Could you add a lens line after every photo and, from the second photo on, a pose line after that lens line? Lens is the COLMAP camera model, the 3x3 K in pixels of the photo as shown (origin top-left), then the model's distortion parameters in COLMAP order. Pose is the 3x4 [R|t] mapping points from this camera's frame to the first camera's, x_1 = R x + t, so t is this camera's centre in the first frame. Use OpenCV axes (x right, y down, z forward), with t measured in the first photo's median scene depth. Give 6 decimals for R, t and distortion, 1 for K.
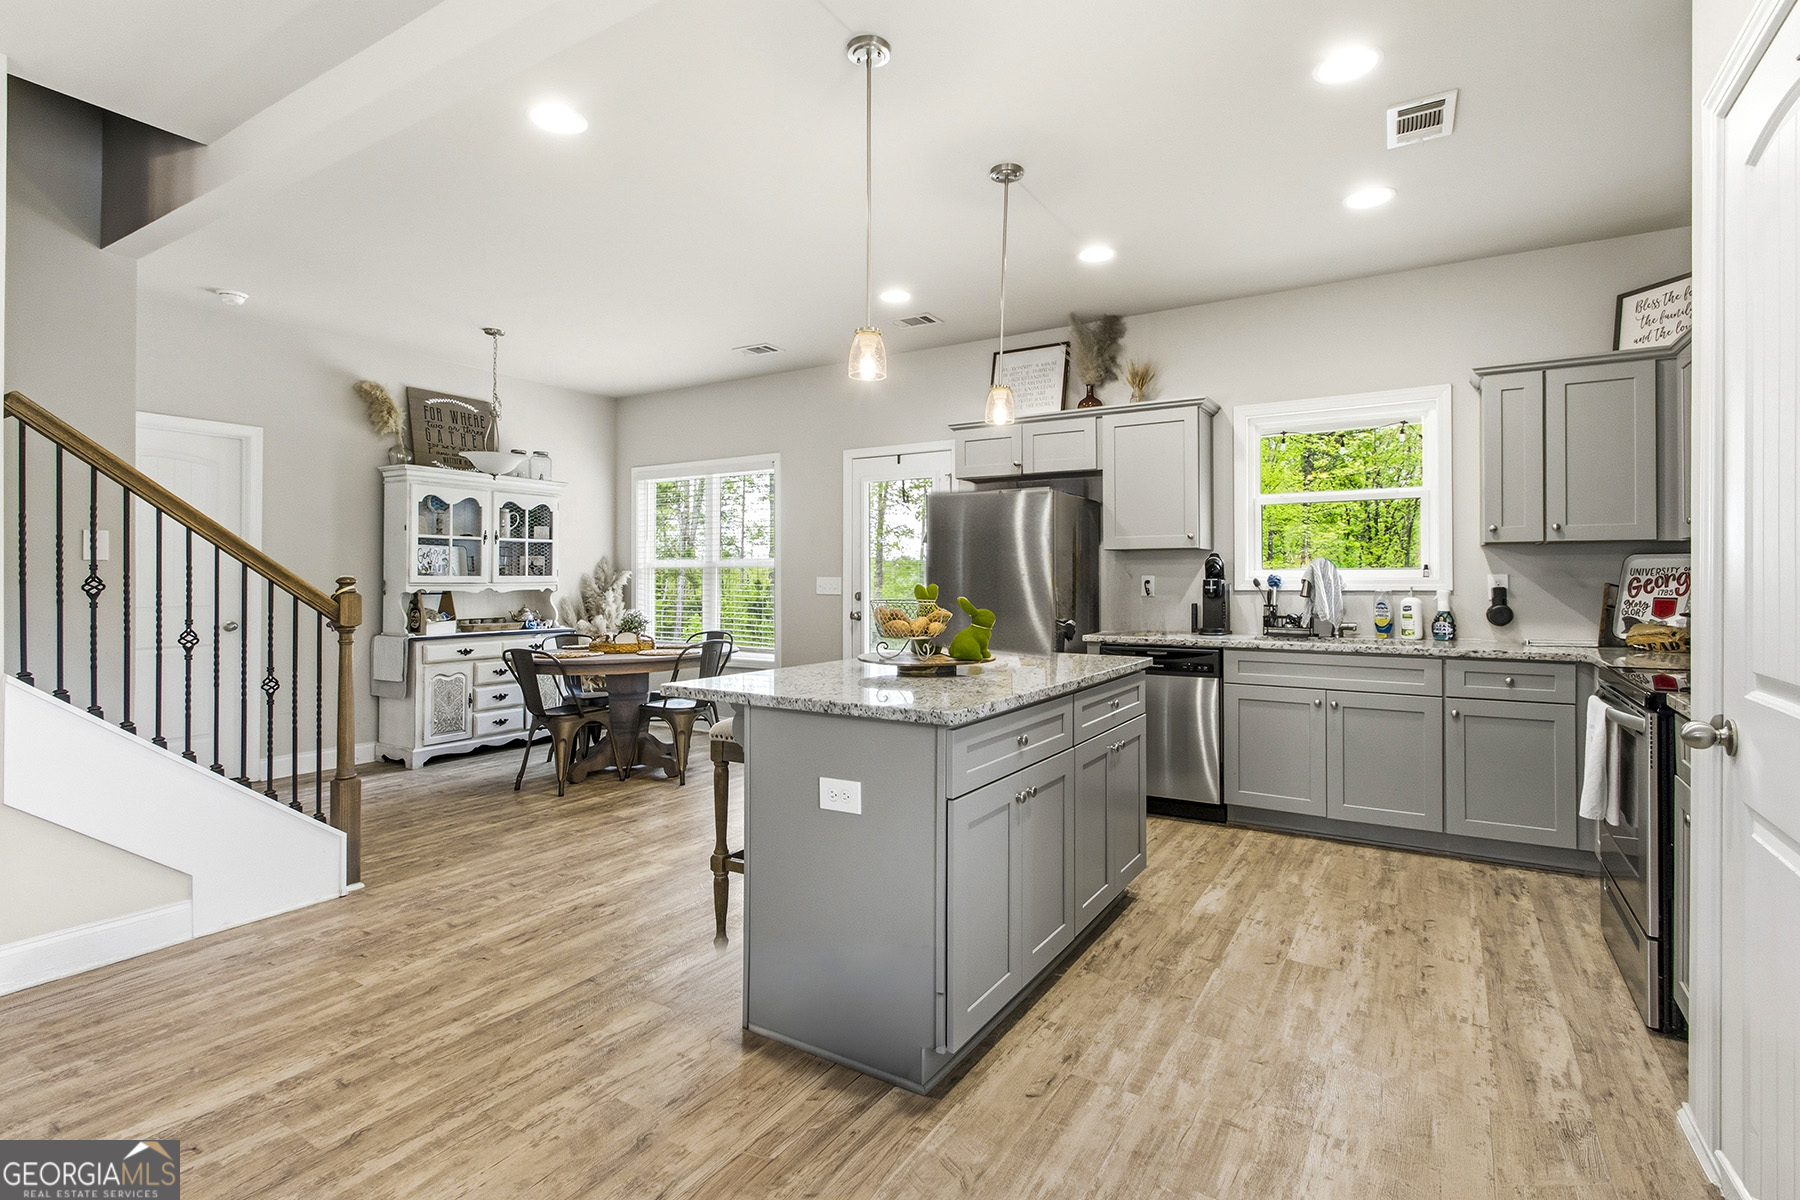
lens RADIAL K [[862.5, 0, 908.3], [0, 862.5, 572.8], [0, 0, 1]] dist [0.010531, -0.006244]
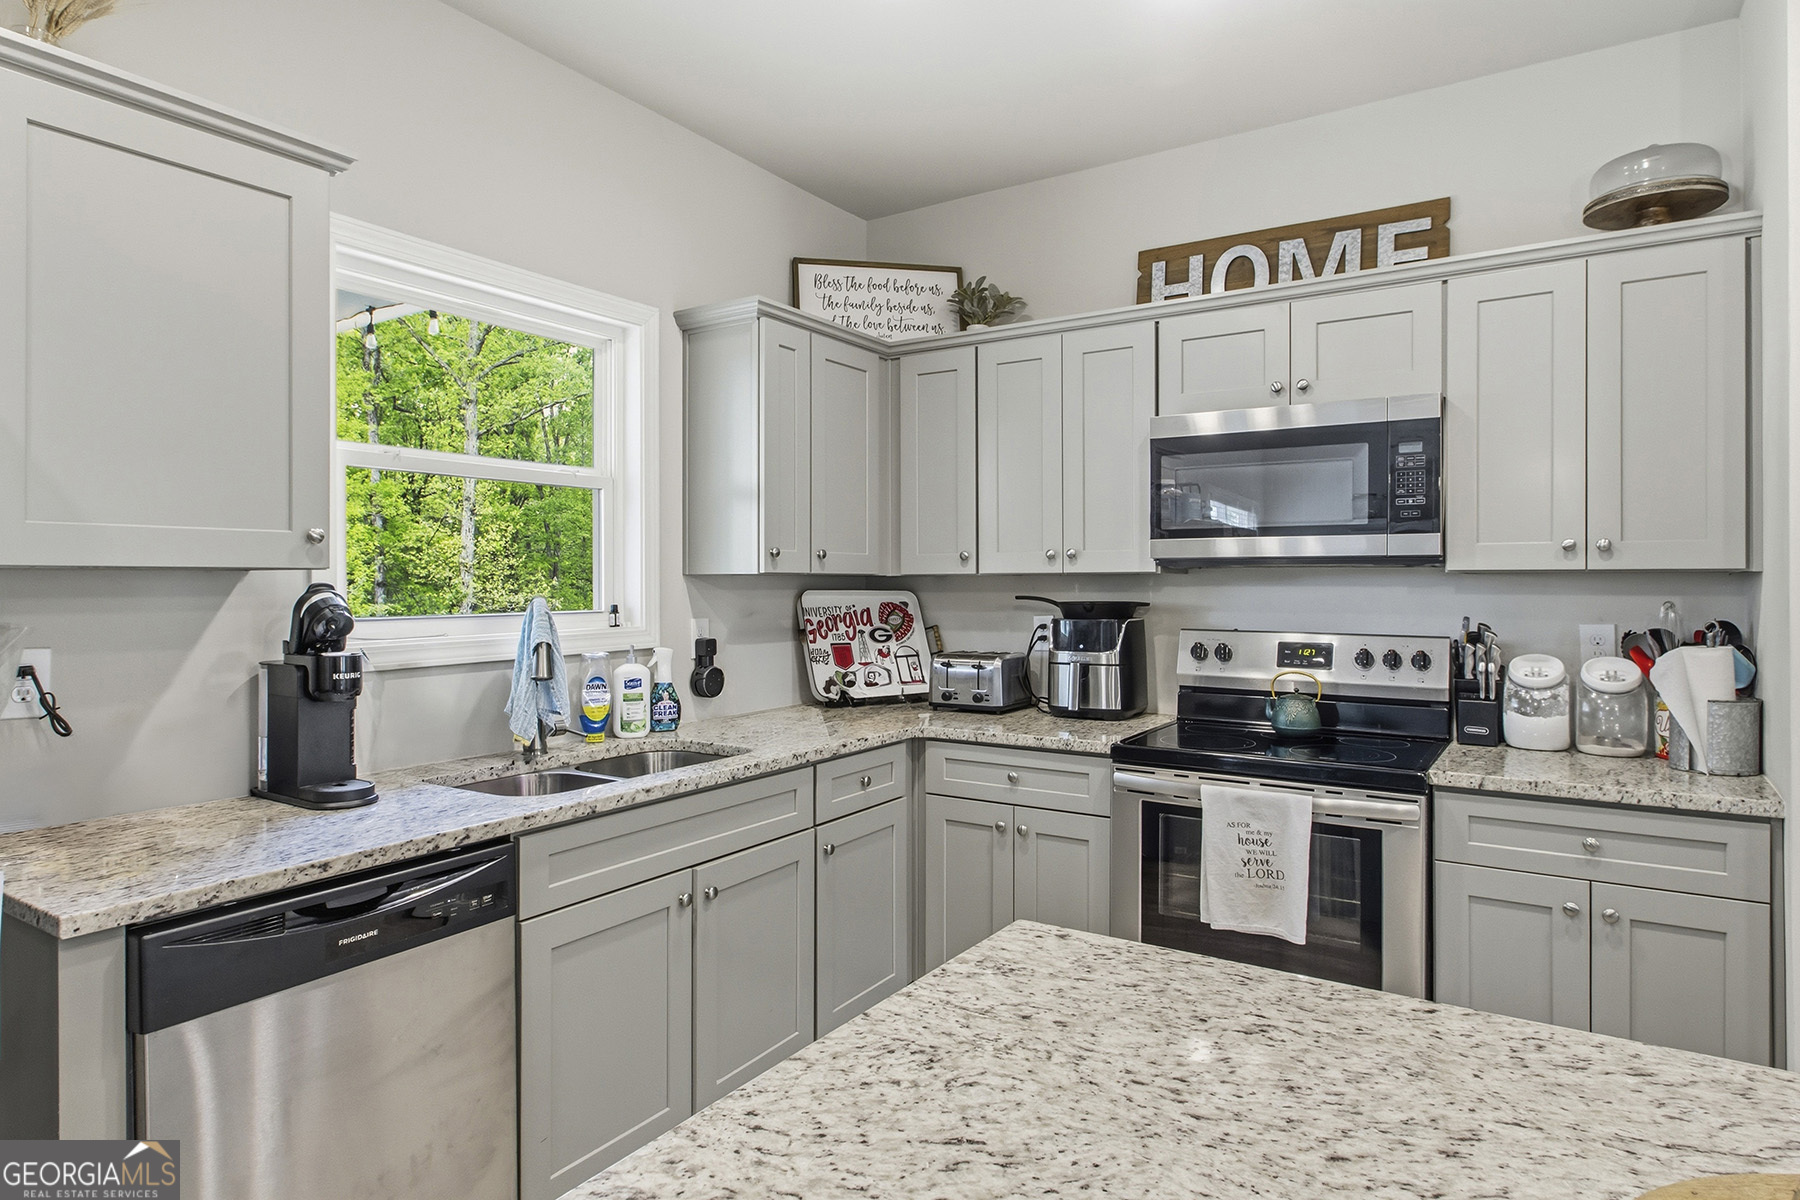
lens RADIAL K [[1021.9, 0, 903.0], [0, 1021.9, 588.5], [0, 0, 1]] dist [0.001195, 0.000384]
pose [[0.022455, -0.006506, 0.999727, -0.067786], [-0.003857, 0.999971, 0.006595, -0.019881], [-0.999740, -0.004004, 0.022429, 0.601839]]
